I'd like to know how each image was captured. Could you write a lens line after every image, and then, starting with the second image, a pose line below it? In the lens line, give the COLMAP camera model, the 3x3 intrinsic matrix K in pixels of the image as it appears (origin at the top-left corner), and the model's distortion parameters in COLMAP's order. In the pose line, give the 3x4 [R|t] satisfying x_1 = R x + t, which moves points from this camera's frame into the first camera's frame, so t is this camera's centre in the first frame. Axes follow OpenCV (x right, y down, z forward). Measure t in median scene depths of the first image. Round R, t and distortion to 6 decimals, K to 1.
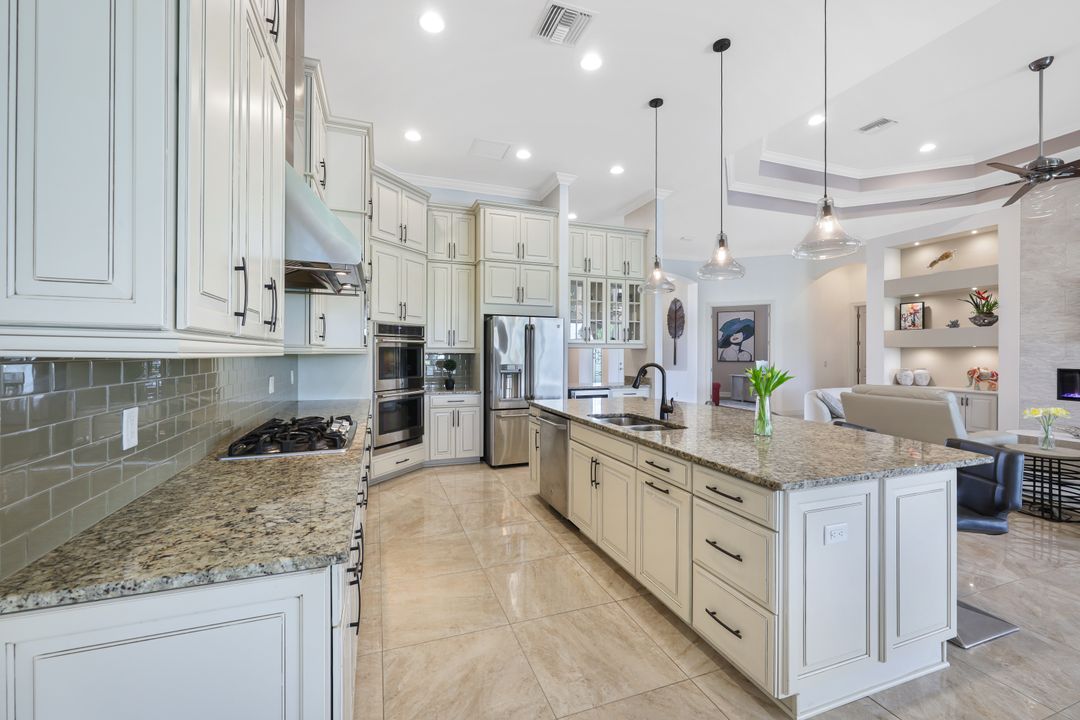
lens RADIAL K [[438.5, 0, 535.4], [0, 438.5, 355.3], [0, 0, 1]] dist [-0.001339, -0.000115]
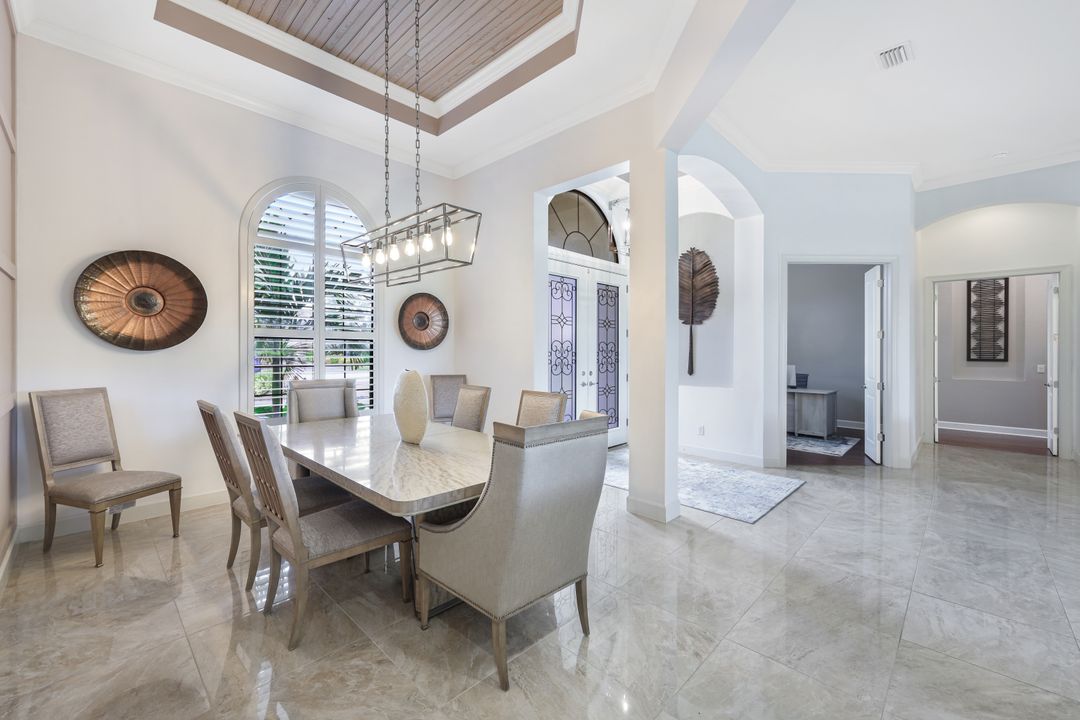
lens RADIAL K [[438.5, 0, 535.4], [0, 438.5, 355.3], [0, 0, 1]] dist [-0.001339, -0.000115]
pose [[0.900902, -0.000384, 0.434022, -0.136016], [-0.000616, 0.999997, 0.002163, -0.004468], [-0.434022, -0.002216, 0.900900, 1.022437]]
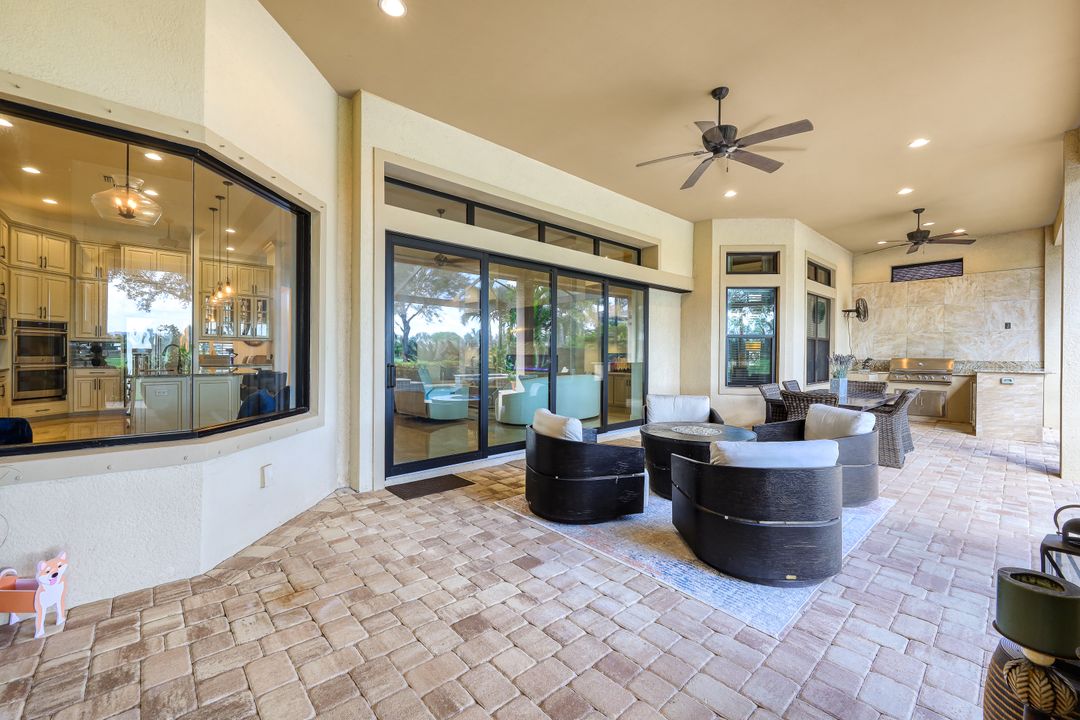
lens RADIAL K [[433.1, 0, 534.8], [0, 433.1, 356.2], [0, 0, 1]] dist [0.000376, 0.000177]
pose [[0.930461, -0.000445, 0.366390, 0.520859], [-0.000260, 0.999998, 0.001874, 0.033886], [-0.366390, -0.001839, 0.930459, -0.731643]]
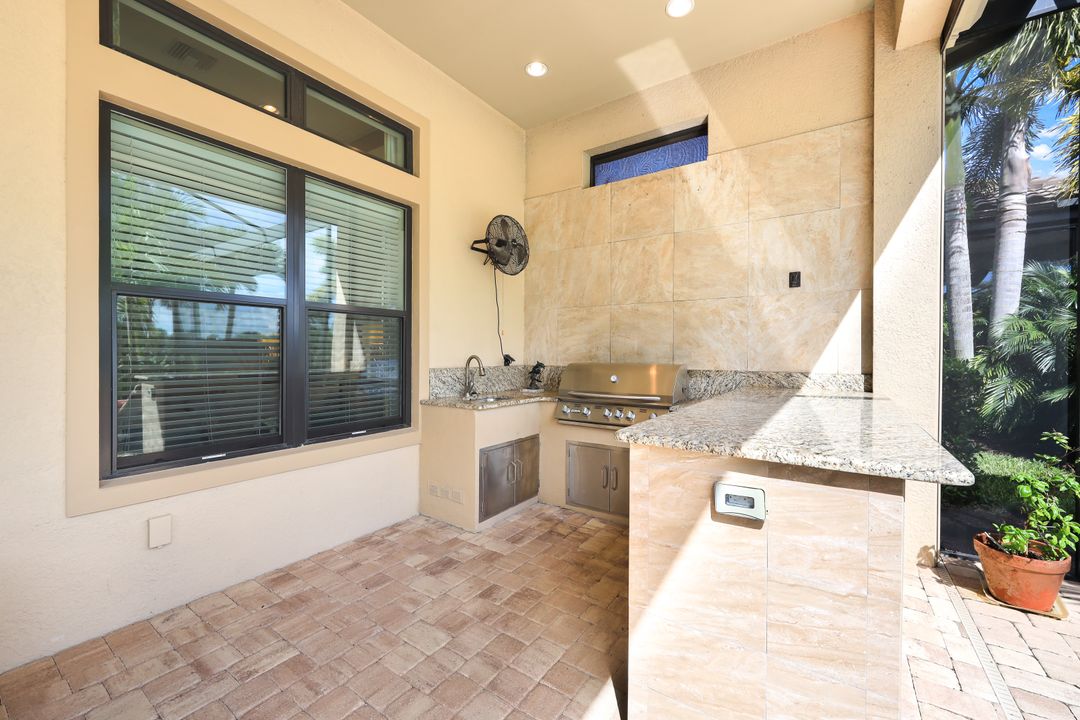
lens RADIAL K [[434.0, 0, 531.7], [0, 434.0, 354.3], [0, 0, 1]] dist [-0.001449, -0.000235]
pose [[0.823019, -0.004669, 0.567995, 1.629514], [0.002342, 0.999986, 0.004825, 0.028071], [-0.568010, -0.002641, 0.823018, -0.335634]]
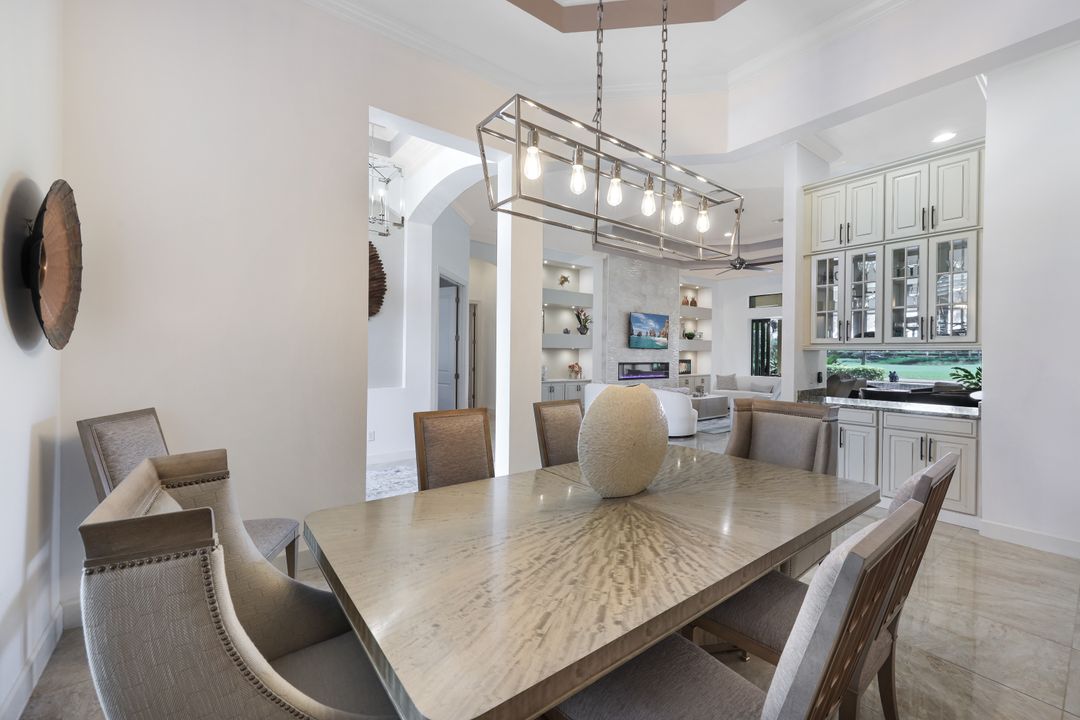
lens RADIAL K [[434.0, 0, 531.7], [0, 434.0, 354.3], [0, 0, 1]] dist [-0.001449, -0.000235]
pose [[-0.292209, -0.011527, 0.956285, -0.305382], [-0.009275, 0.999914, 0.009219, -0.012626], [-0.956309, -0.006176, -0.292291, 1.616794]]
